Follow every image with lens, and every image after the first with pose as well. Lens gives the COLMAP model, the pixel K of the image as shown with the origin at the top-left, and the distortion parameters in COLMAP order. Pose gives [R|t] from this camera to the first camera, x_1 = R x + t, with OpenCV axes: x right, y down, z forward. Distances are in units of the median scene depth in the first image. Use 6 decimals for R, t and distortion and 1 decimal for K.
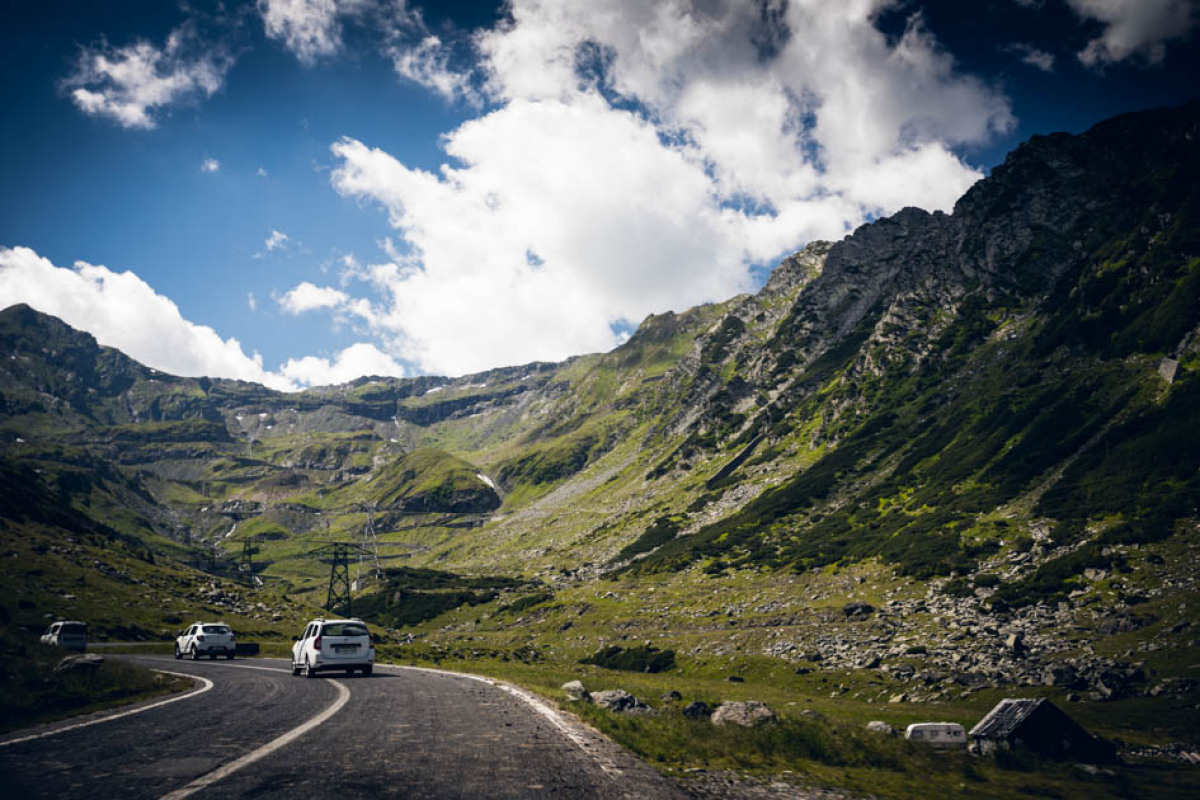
lens RADIAL K [[1374.6, 0, 600.3], [0, 1374.6, 396.7], [0, 0, 1]] dist [0.052499, 0.000000]
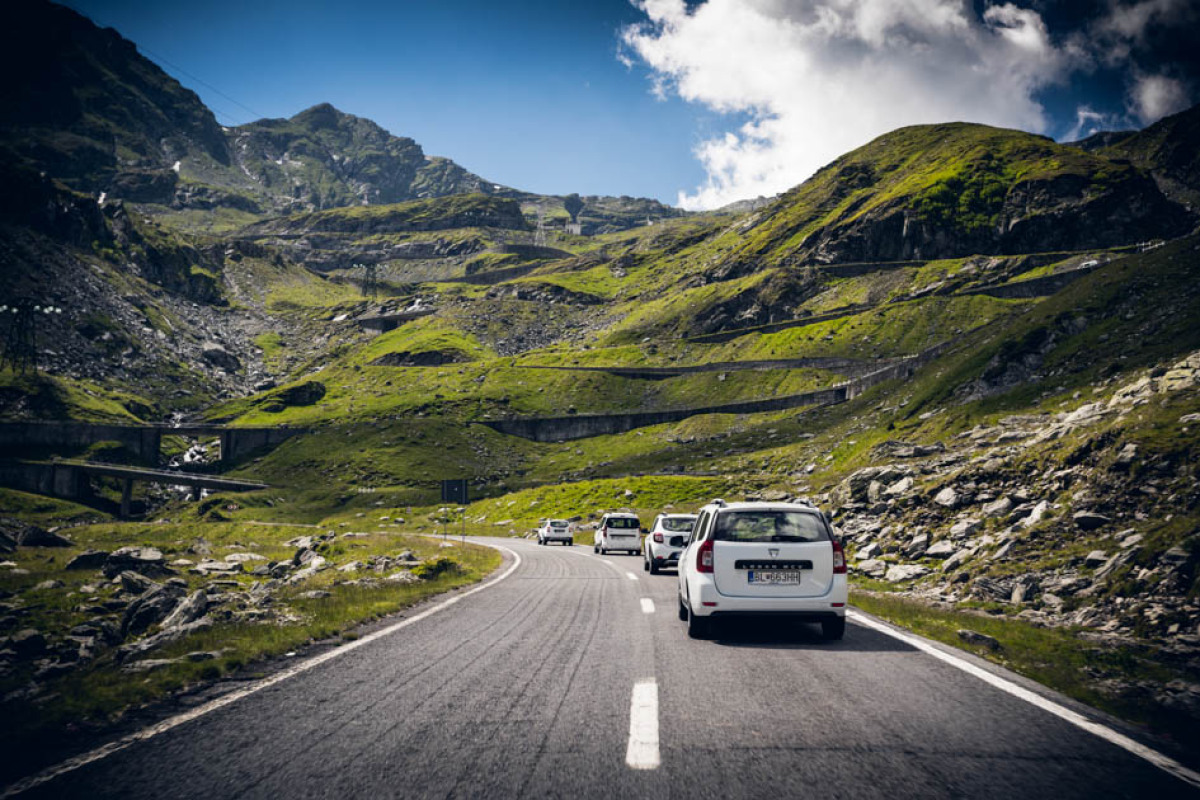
lens RADIAL K [[1374.6, 0, 596.4], [0, 1374.6, 398.4], [0, 0, 1]] dist [0.052499, 0.000000]
pose [[0.937065, -0.023971, -0.348331, -0.067820], [0.045035, 0.997605, 0.052500, 0.071688], [0.346239, -0.064883, 0.935900, 0.541861]]
